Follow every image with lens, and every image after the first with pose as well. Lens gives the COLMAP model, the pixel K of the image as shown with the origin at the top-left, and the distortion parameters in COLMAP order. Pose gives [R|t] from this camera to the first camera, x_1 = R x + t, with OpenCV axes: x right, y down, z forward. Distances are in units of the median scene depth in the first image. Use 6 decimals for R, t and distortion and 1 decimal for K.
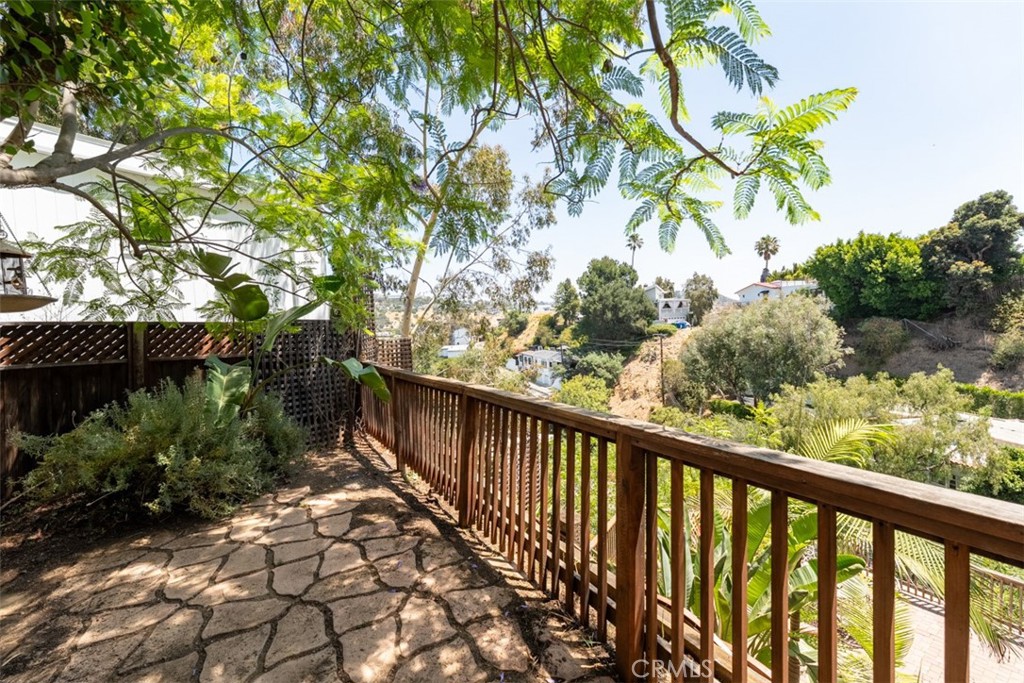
lens RADIAL K [[413.4, 0, 514.0], [0, 413.4, 338.8], [0, 0, 1]] dist [-0.001510, -0.000181]
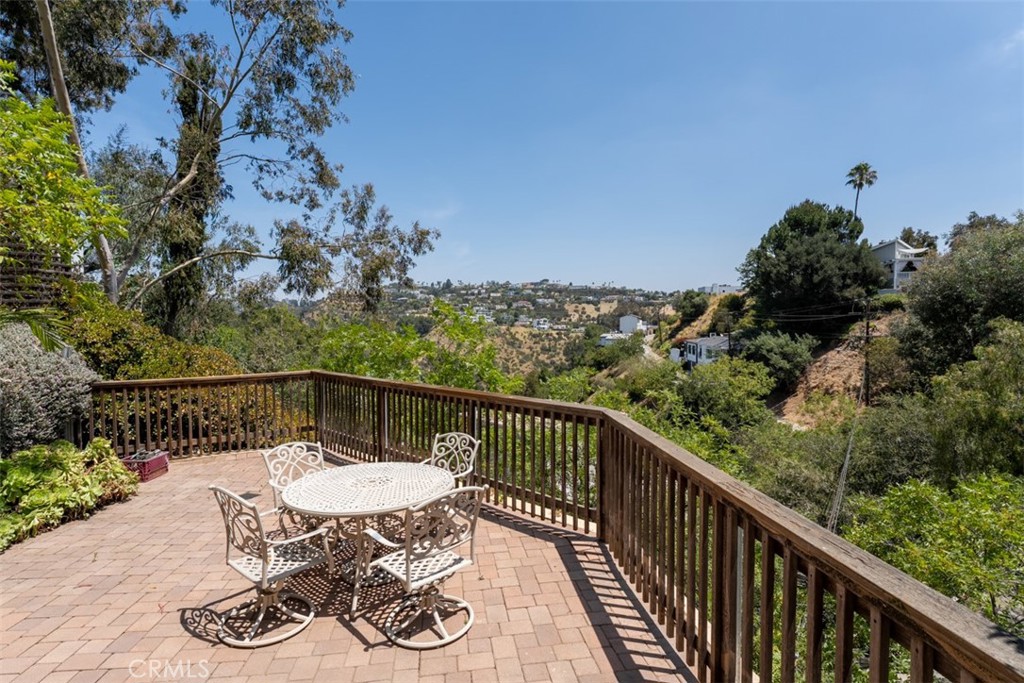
lens RADIAL K [[470.4, 0, 507.4], [0, 470.4, 339.7], [0, 0, 1]] dist [-0.000565, -0.000070]
pose [[0.901811, 0.050017, -0.429226, 0.134511], [-0.049999, 0.998685, 0.011326, 0.056772], [0.429228, 0.011247, 0.903126, 0.086432]]
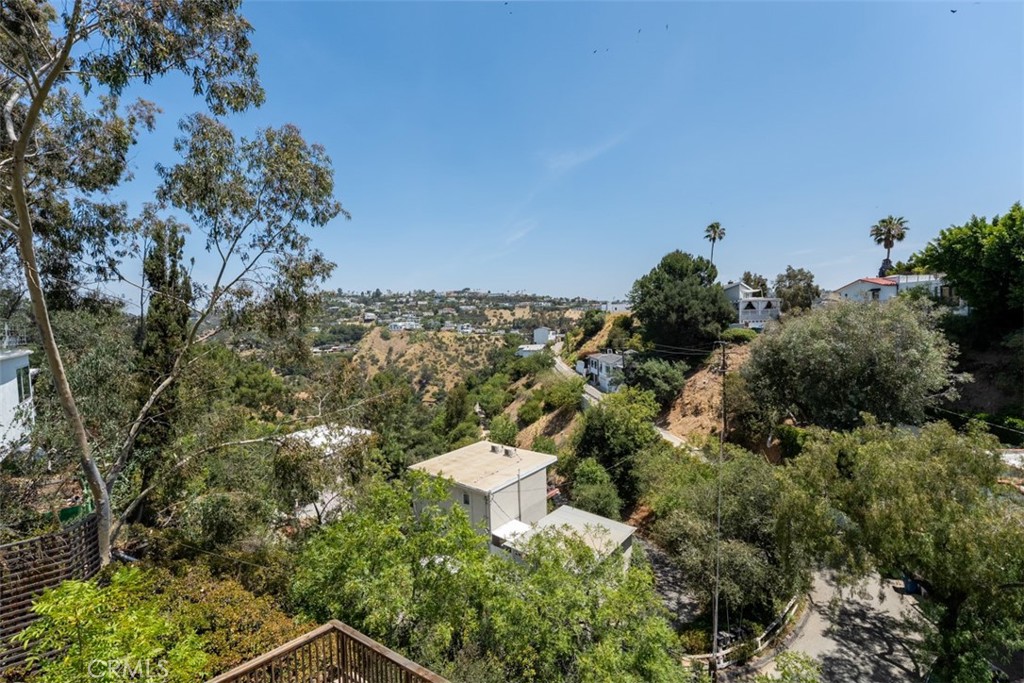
lens RADIAL K [[413.4, 0, 514.0], [0, 413.4, 338.8], [0, 0, 1]] dist [-0.001510, -0.000181]
pose [[0.968295, 0.020672, -0.248953, 0.121900], [-0.018930, 0.999777, 0.009391, -0.013816], [0.249092, -0.004380, 0.968470, 0.067818]]
